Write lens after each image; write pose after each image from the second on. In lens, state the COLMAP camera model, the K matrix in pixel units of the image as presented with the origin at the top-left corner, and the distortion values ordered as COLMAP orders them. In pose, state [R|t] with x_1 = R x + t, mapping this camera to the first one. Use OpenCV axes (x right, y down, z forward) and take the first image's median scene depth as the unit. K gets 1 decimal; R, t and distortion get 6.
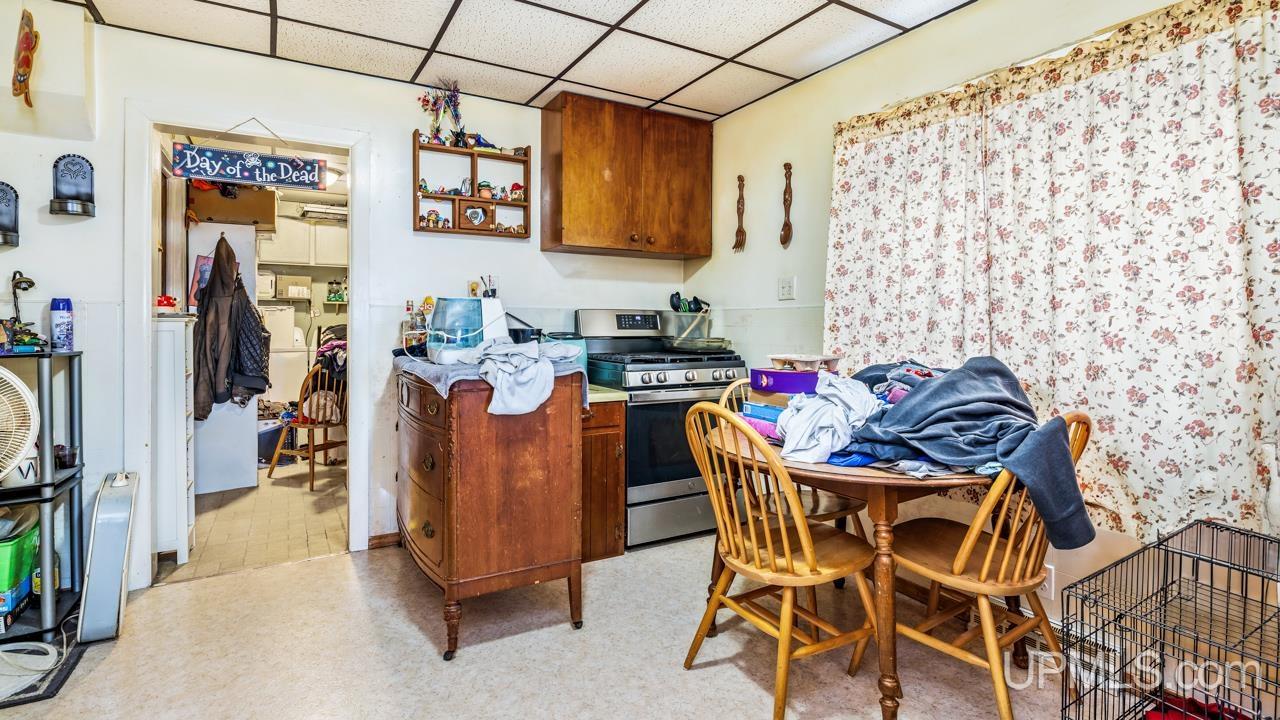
lens RADIAL K [[607.4, 0, 636.1], [0, 607.4, 322.4], [0, 0, 1]] dist [-0.002309, -0.000243]
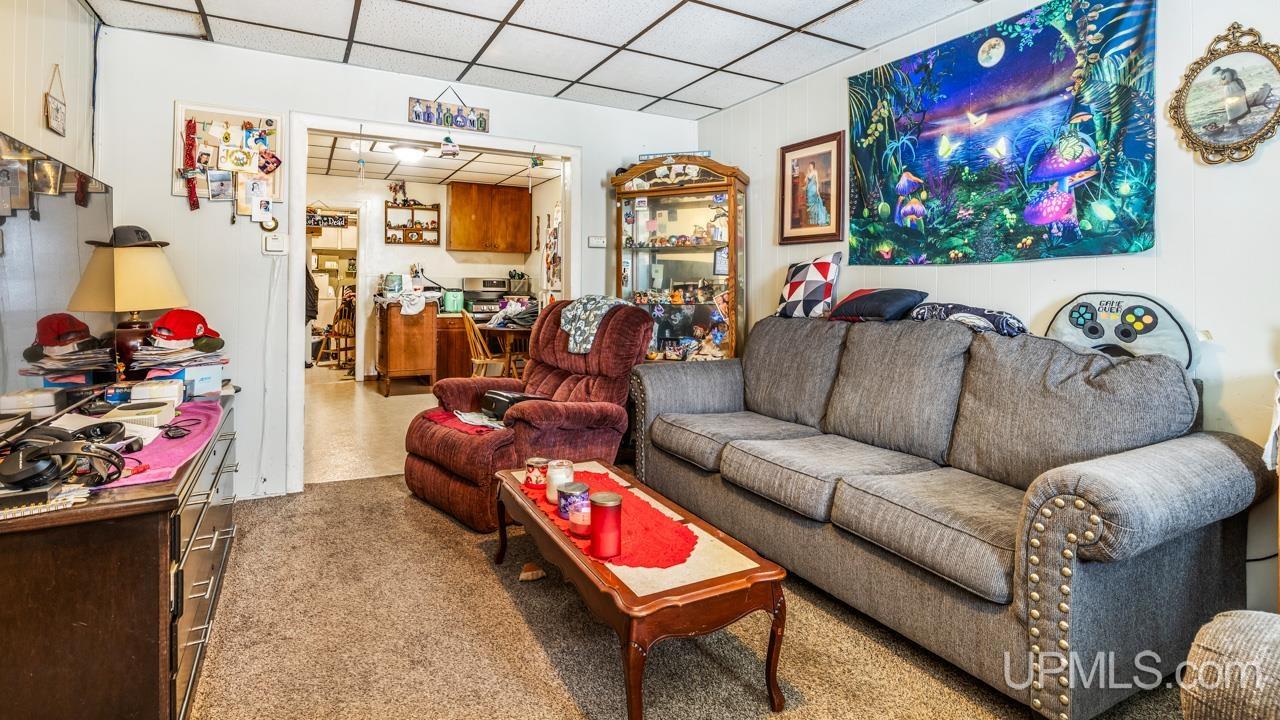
lens RADIAL K [[616.8, 0, 639.6], [0, 616.8, 279.8], [0, 0, 1]] dist [-0.000634, -0.000031]
pose [[0.999551, 0.007025, -0.029118, 0.588308], [-0.007297, 0.999931, -0.009236, 0.000736], [0.029051, 0.009444, 0.999533, -1.152088]]
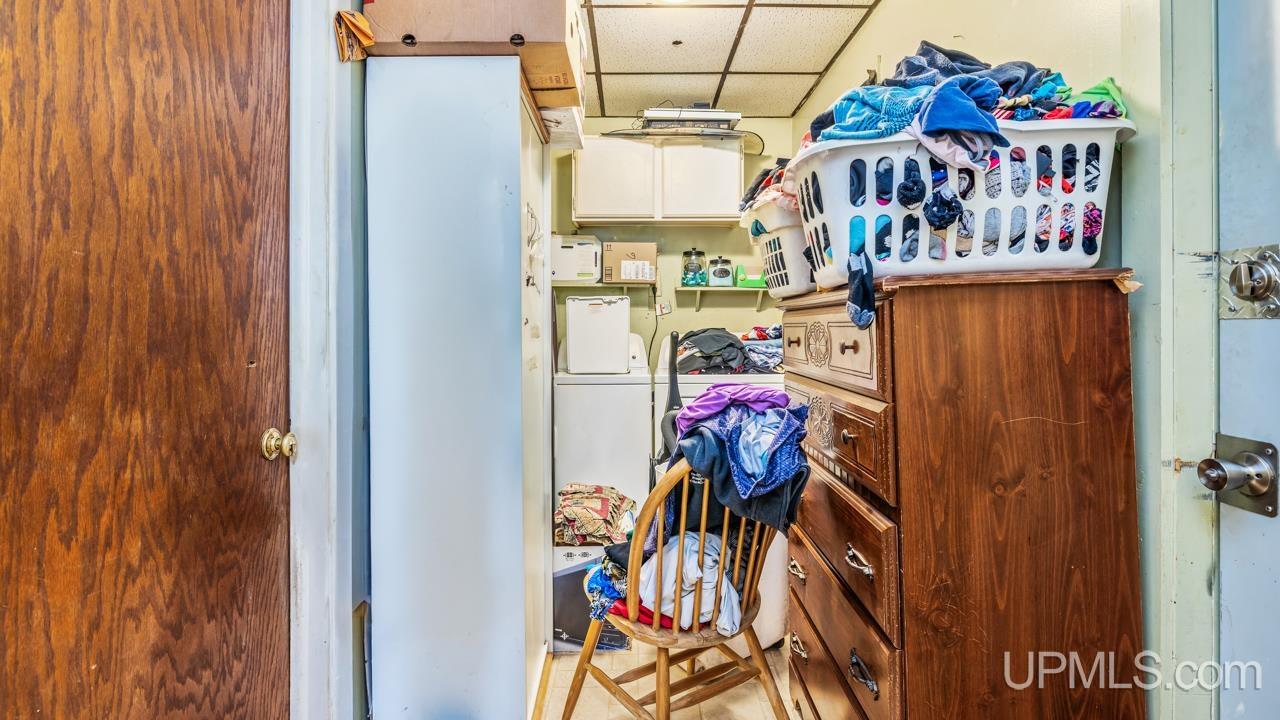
lens RADIAL K [[607.4, 0, 636.1], [0, 607.4, 322.4], [0, 0, 1]] dist [-0.002309, -0.000243]
pose [[0.867330, -0.004866, -0.497710, -0.453388], [0.004514, 0.999988, -0.001911, -0.001643], [0.497714, -0.000589, 0.867341, 0.838495]]
